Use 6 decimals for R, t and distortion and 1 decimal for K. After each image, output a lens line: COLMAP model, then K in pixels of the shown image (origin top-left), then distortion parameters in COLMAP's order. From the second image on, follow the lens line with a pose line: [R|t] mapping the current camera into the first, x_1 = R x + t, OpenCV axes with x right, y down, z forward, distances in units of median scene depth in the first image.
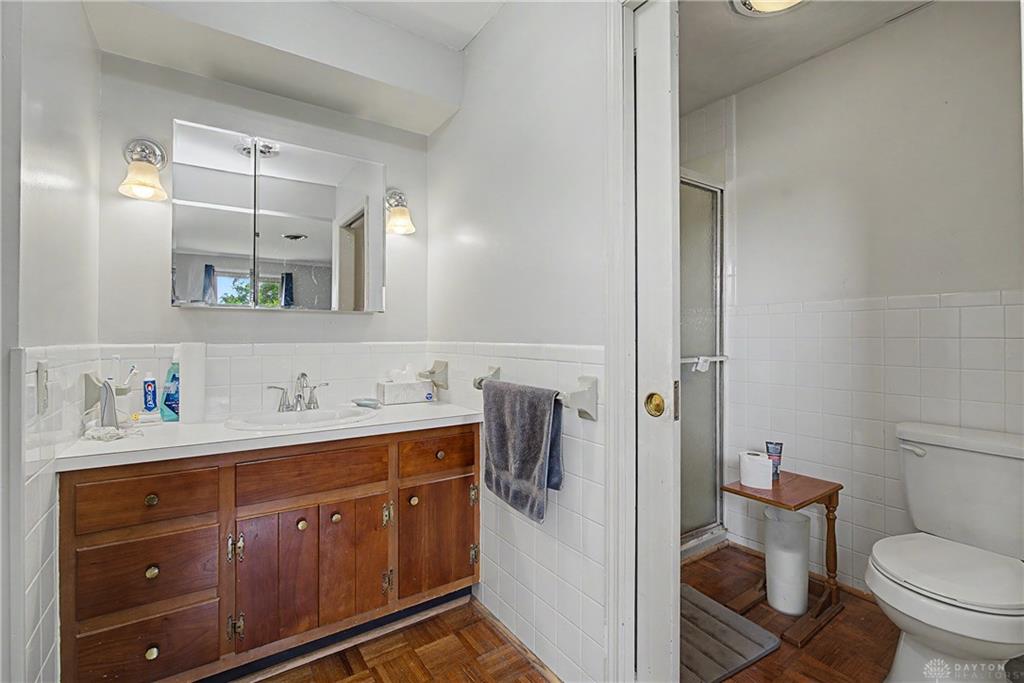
lens RADIAL K [[453.4, 0, 507.6], [0, 453.4, 336.6], [0, 0, 1]] dist [-0.016317, -0.000133]
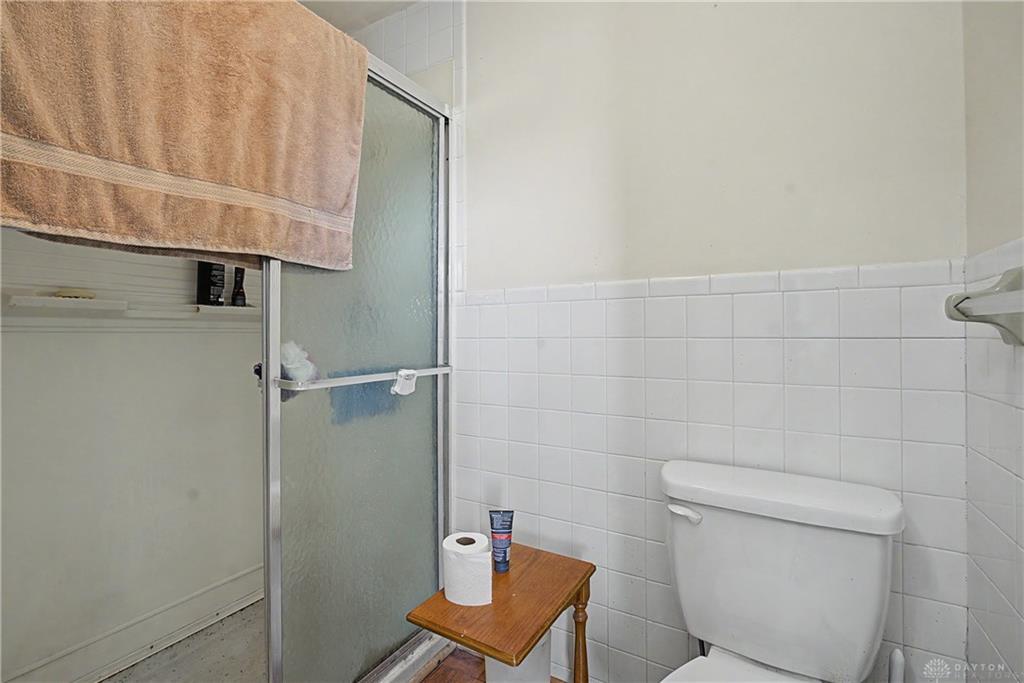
lens RADIAL K [[451.0, 0, 511.4], [0, 451.0, 343.8], [0, 0, 1]] dist [-0.009779, 0.000390]
pose [[0.901727, -0.005542, 0.432269, 0.295994], [0.002136, 0.999963, 0.008365, 0.004583], [-0.432300, -0.006620, 0.901706, 0.386696]]
